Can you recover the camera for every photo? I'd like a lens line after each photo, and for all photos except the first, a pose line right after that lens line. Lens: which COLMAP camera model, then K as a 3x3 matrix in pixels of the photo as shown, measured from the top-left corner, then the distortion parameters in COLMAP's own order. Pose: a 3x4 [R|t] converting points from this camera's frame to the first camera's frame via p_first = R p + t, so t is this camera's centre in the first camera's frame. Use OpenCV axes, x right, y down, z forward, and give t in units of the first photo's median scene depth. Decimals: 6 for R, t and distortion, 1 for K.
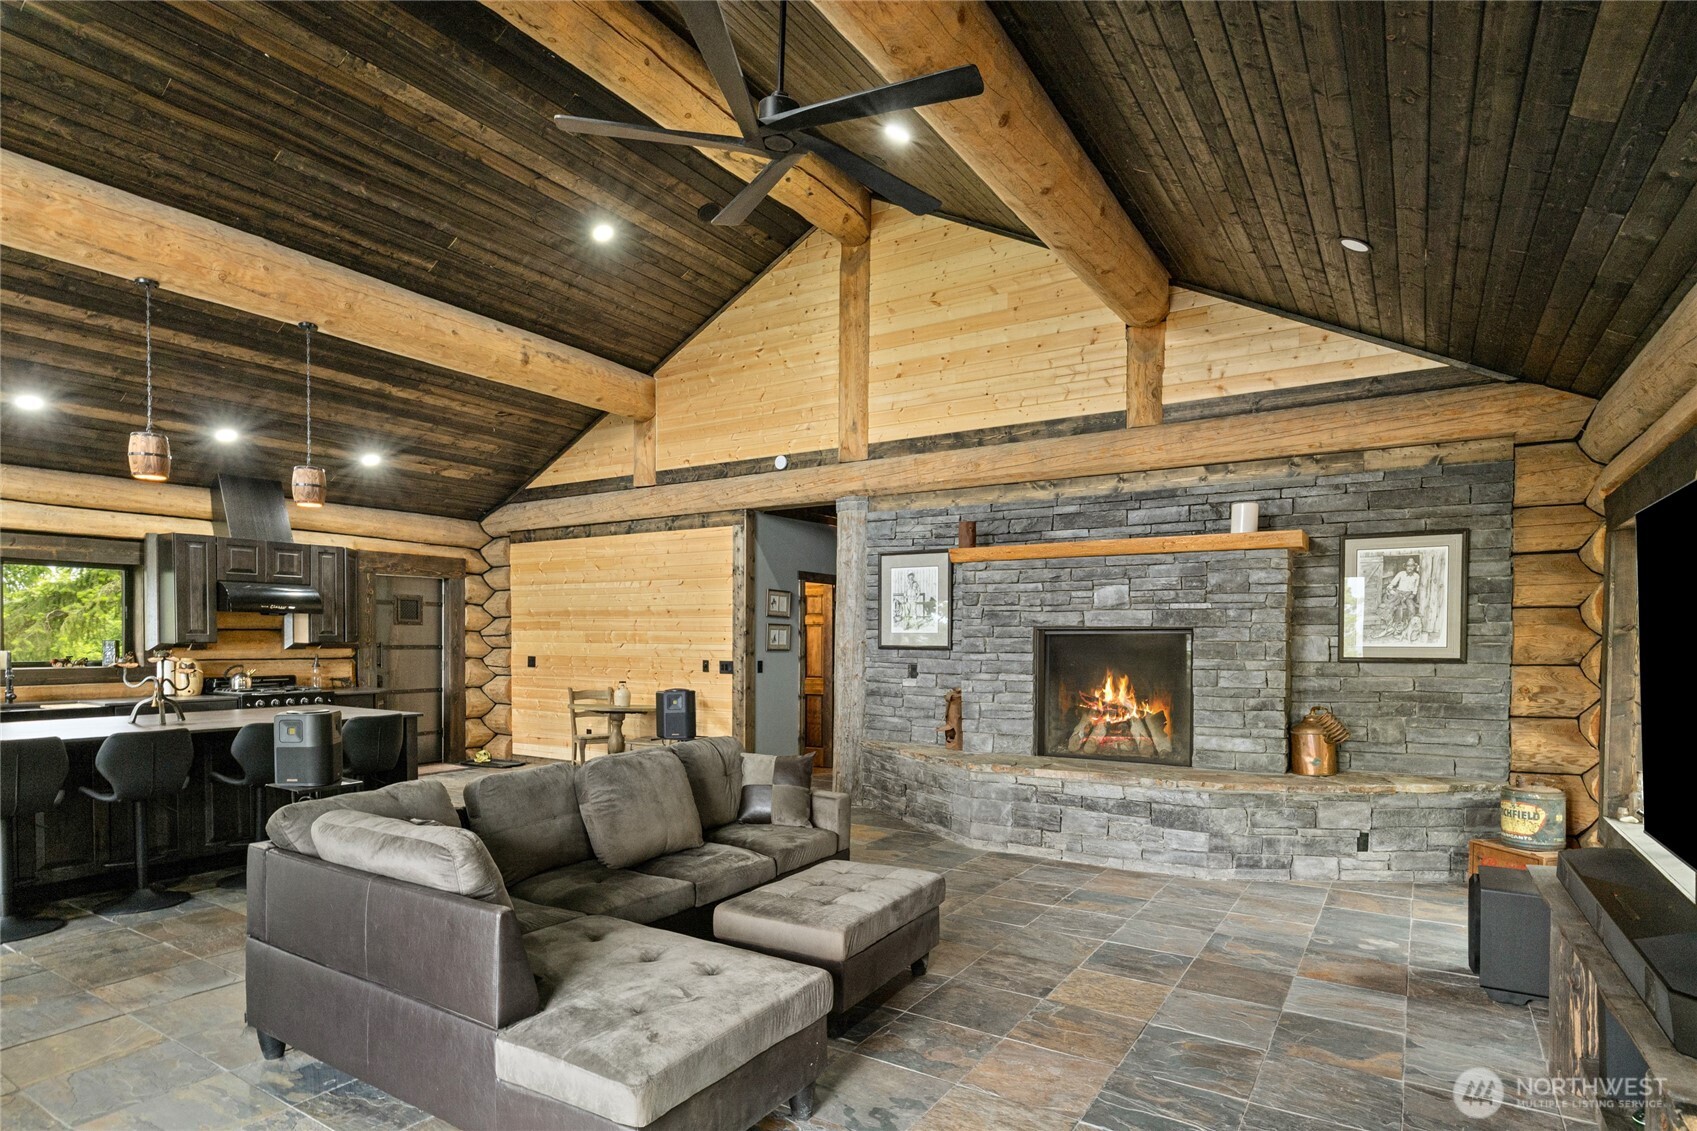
lens RADIAL K [[897.3, 0, 853.1], [0, 897.3, 658.8], [0, 0, 1]] dist [0.000252, 0.000506]
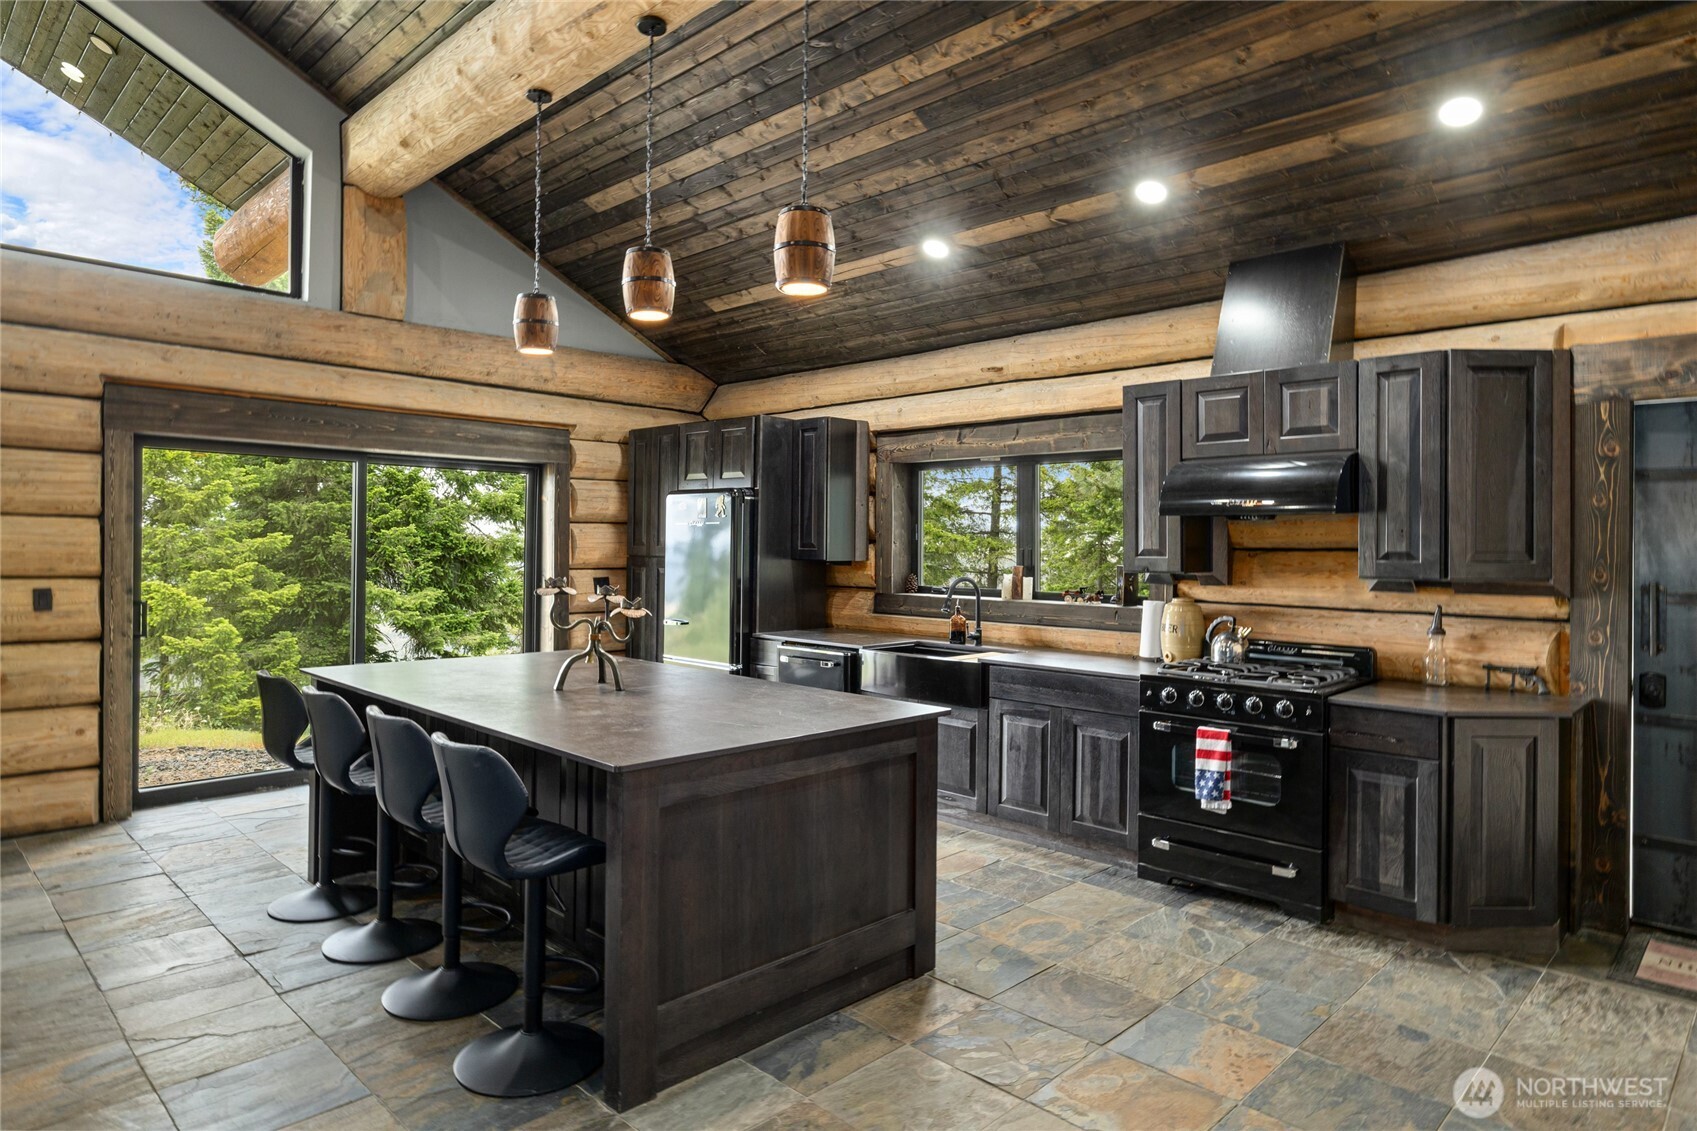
lens RADIAL K [[989.7, 0, 839.0], [0, 989.7, 542.9], [0, 0, 1]] dist [0.000926, -0.000902]
pose [[-0.209019, -0.010793, -0.977852, -0.072438], [-0.035410, 0.999367, -0.003462, -0.026984], [0.977270, 0.033902, -0.209269, 0.924117]]
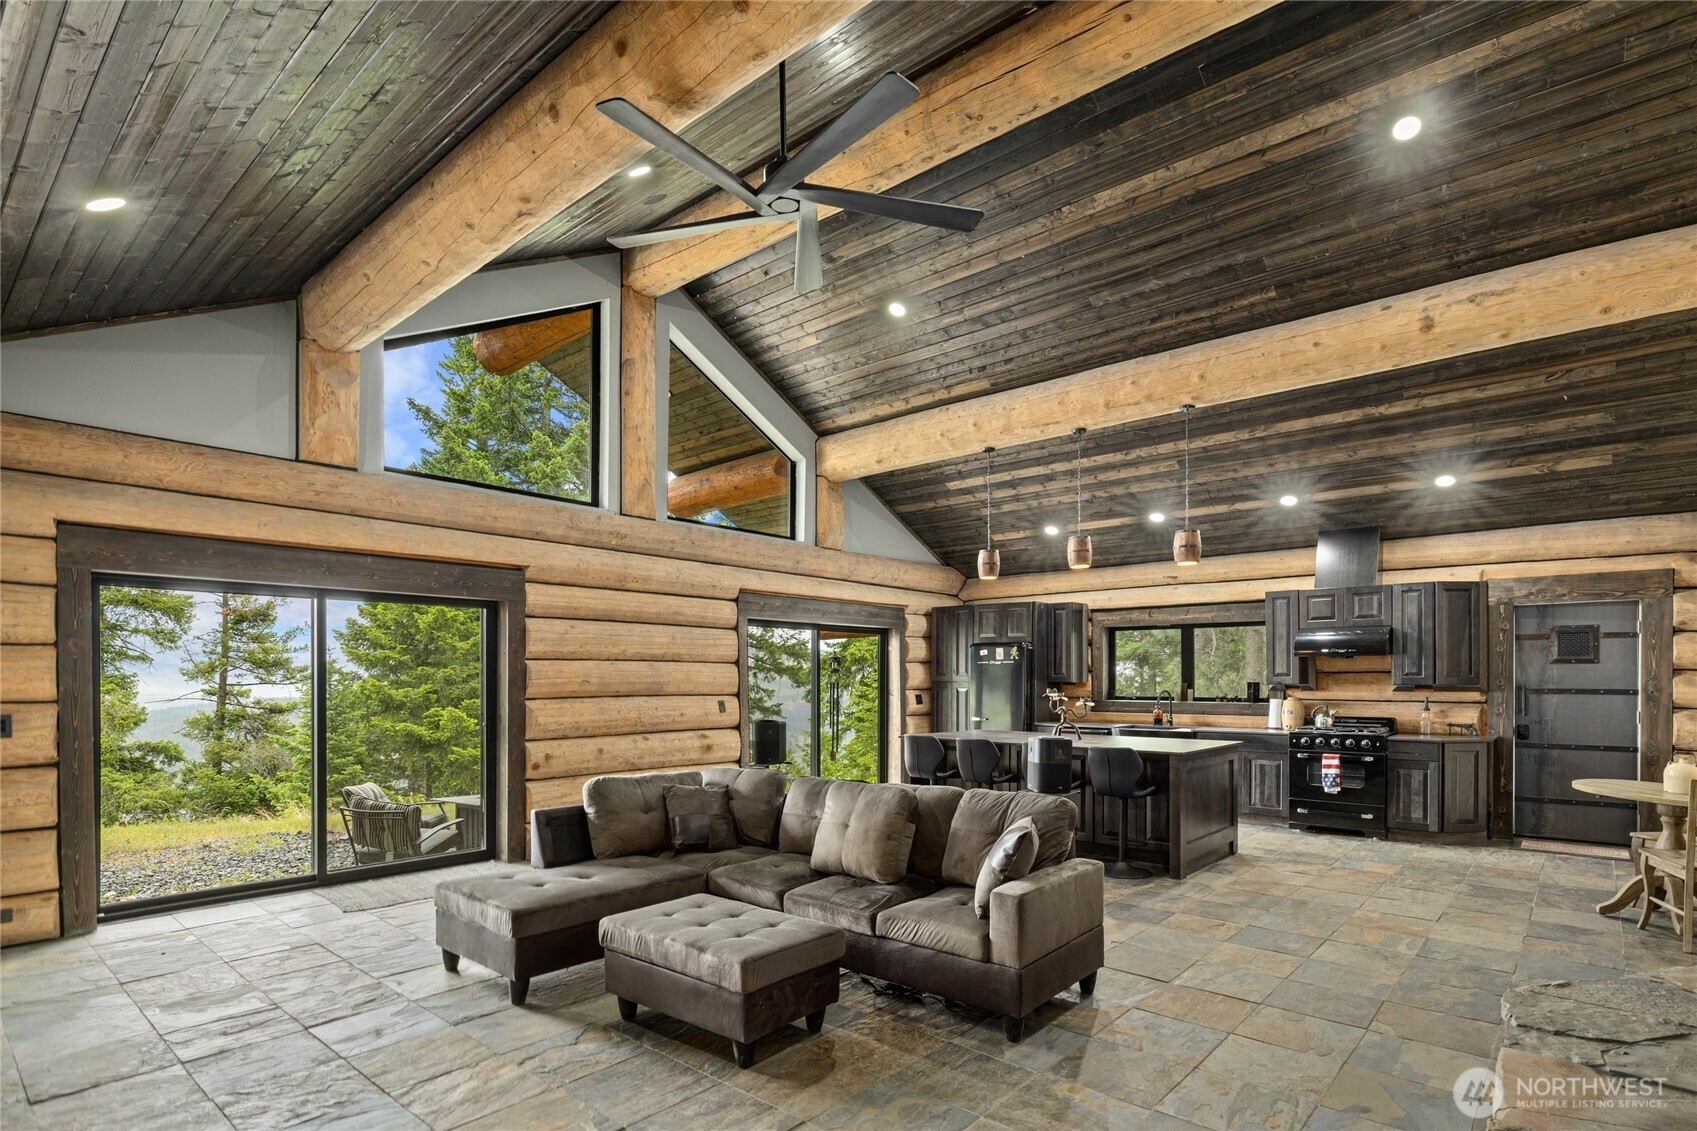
lens RADIAL K [[851.8, 0, 842.8], [0, 851.8, 683.5], [0, 0, 1]] dist [-0.008056, -0.000132]
pose [[-0.150635, 0.001929, -0.988588, 0.431894], [-0.022701, 0.999728, 0.005410, -0.011917], [0.988329, 0.023257, -0.150551, 0.596622]]
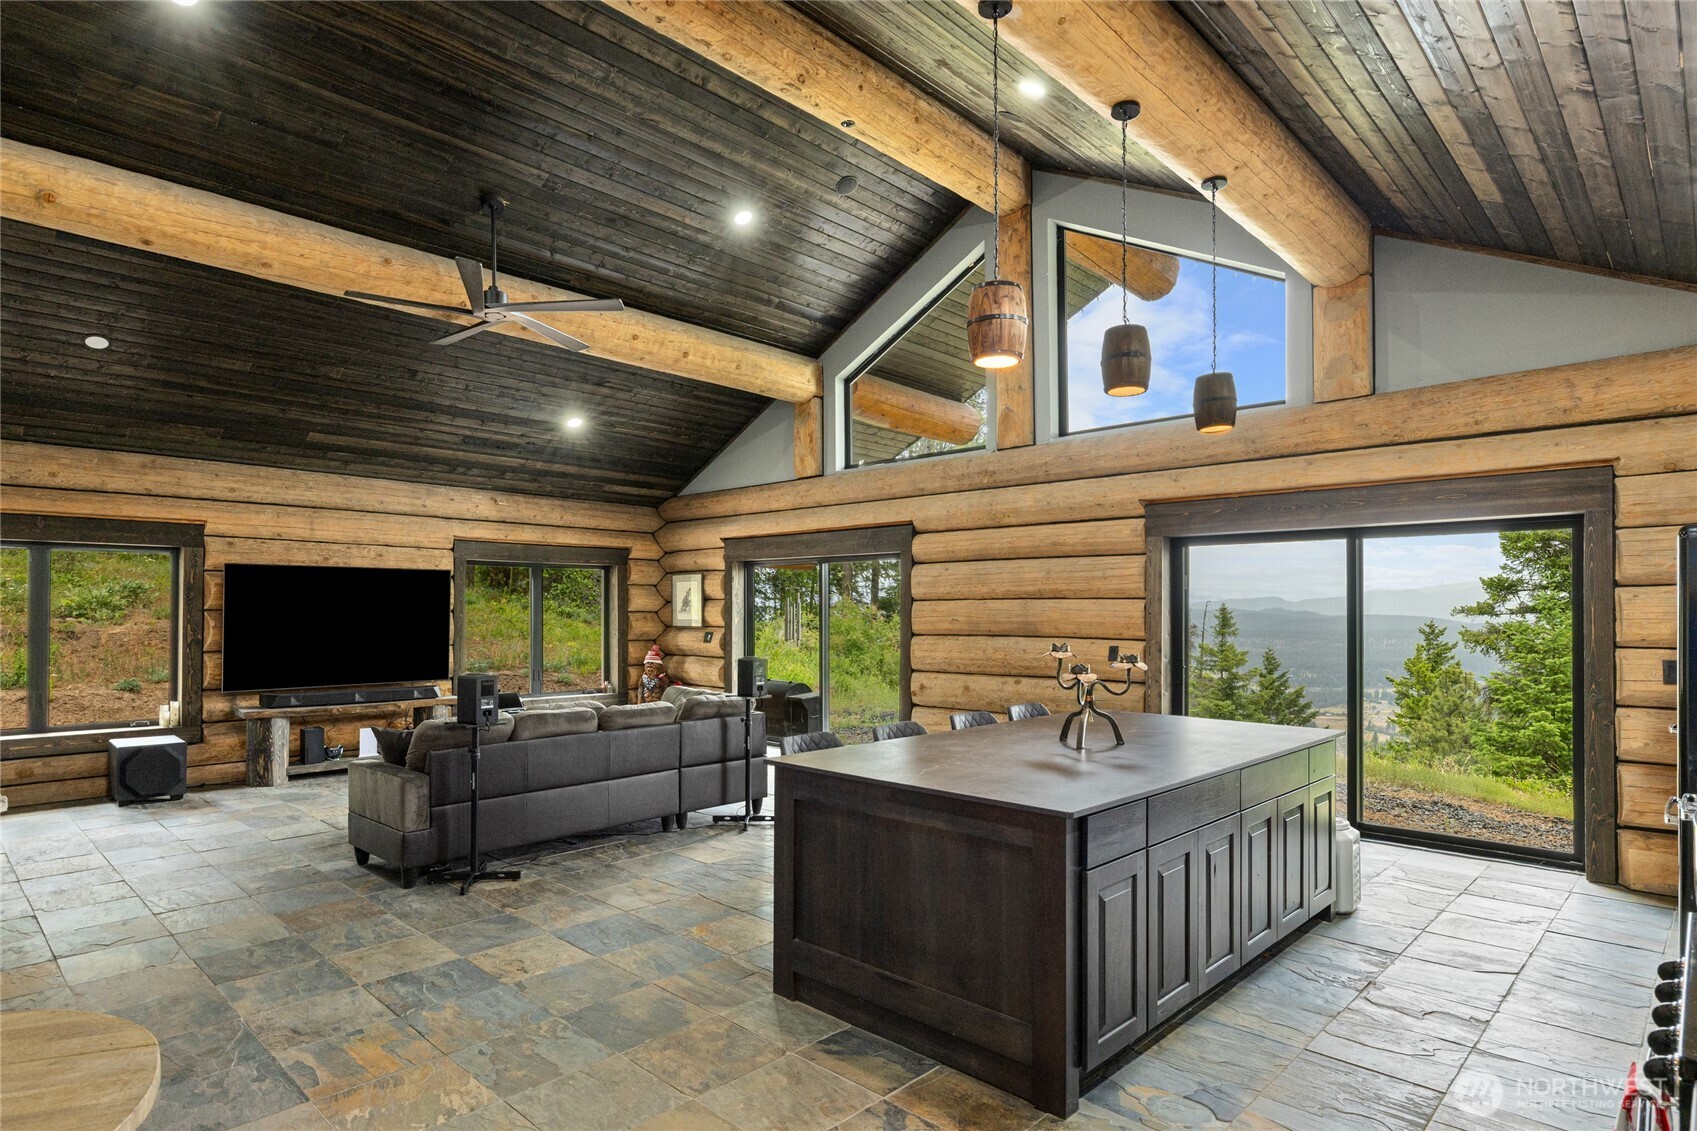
lens RADIAL K [[929.2, 0, 837.3], [0, 929.2, 591.1], [0, 0, 1]] dist [-0.002503, 0.001048]
pose [[-0.978991, -0.000979, 0.203900, -0.509564], [-0.000698, 0.999999, 0.001450, -0.037224], [-0.203901, 0.001277, -0.978991, 1.239611]]
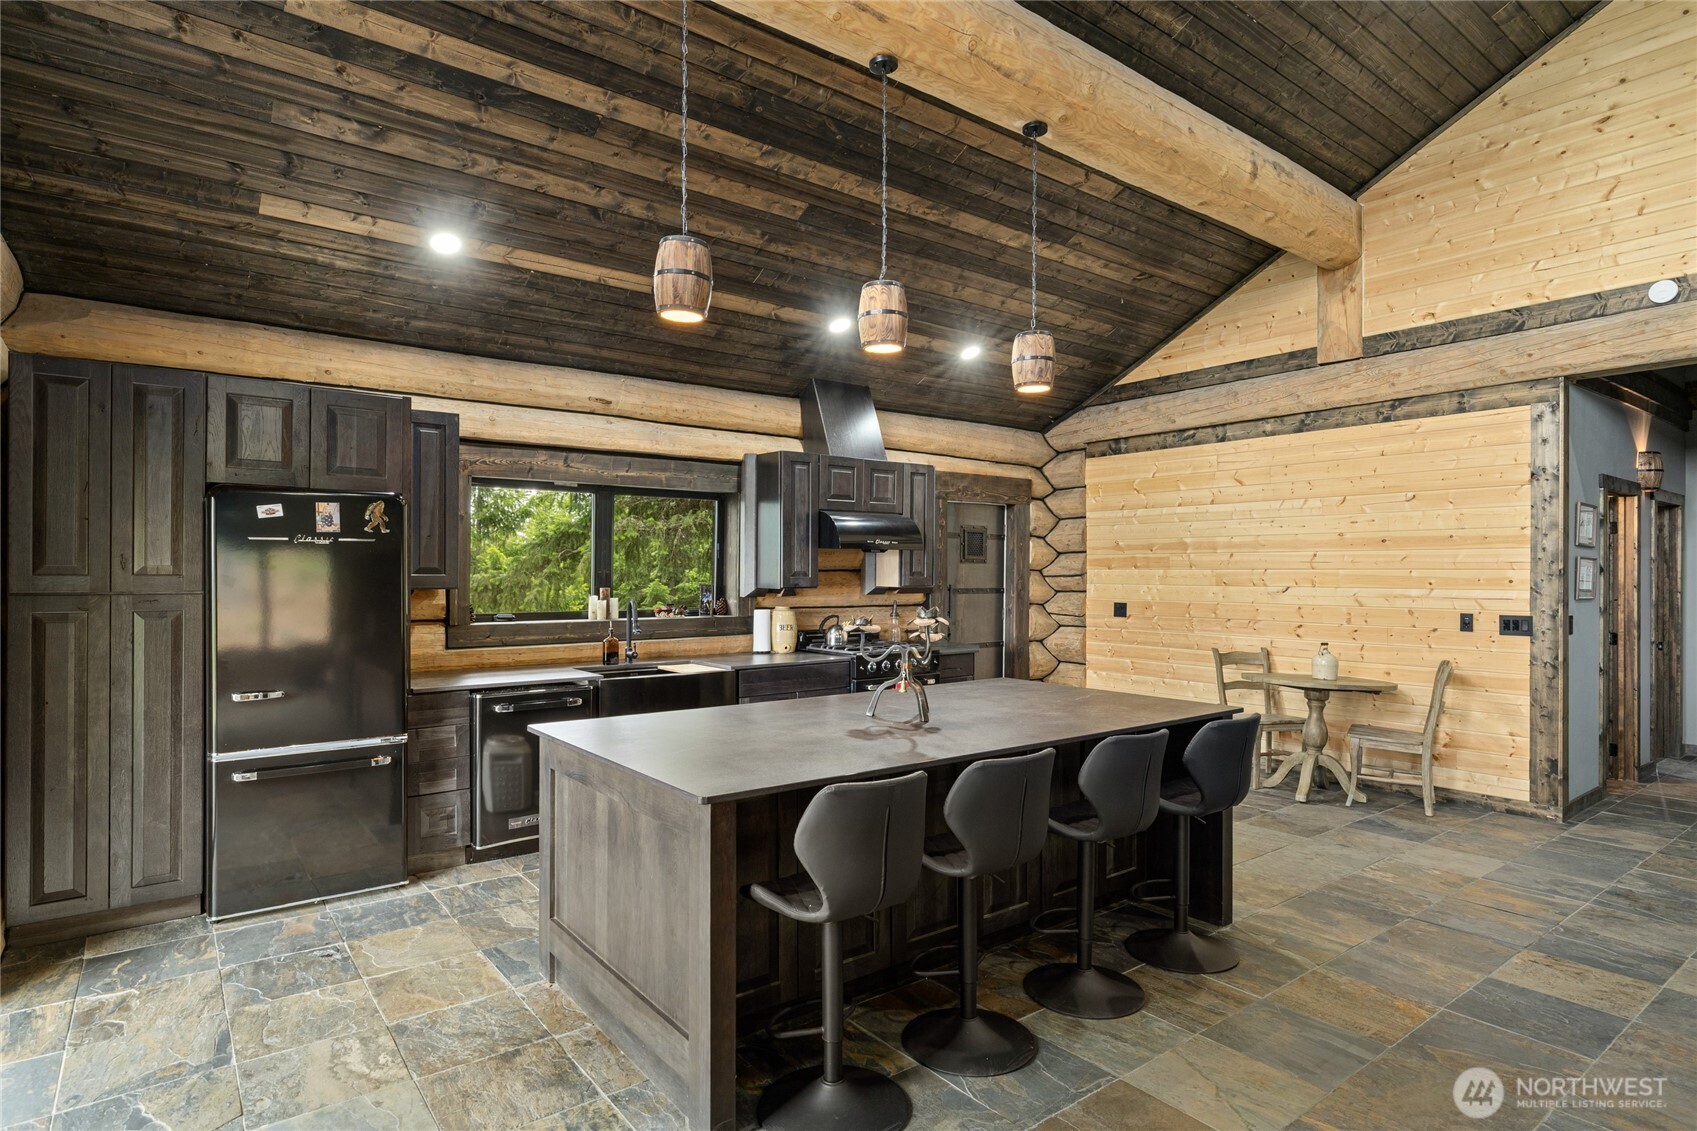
lens RADIAL K [[903.6, 0, 846.7], [0, 903.6, 569.1], [0, 0, 1]] dist [-0.001701, 0.000092]
pose [[0.940397, -0.005334, -0.340036, -0.412407], [-0.004121, 0.999625, -0.027077, -0.012671], [0.340052, 0.026864, 0.940023, 0.253580]]
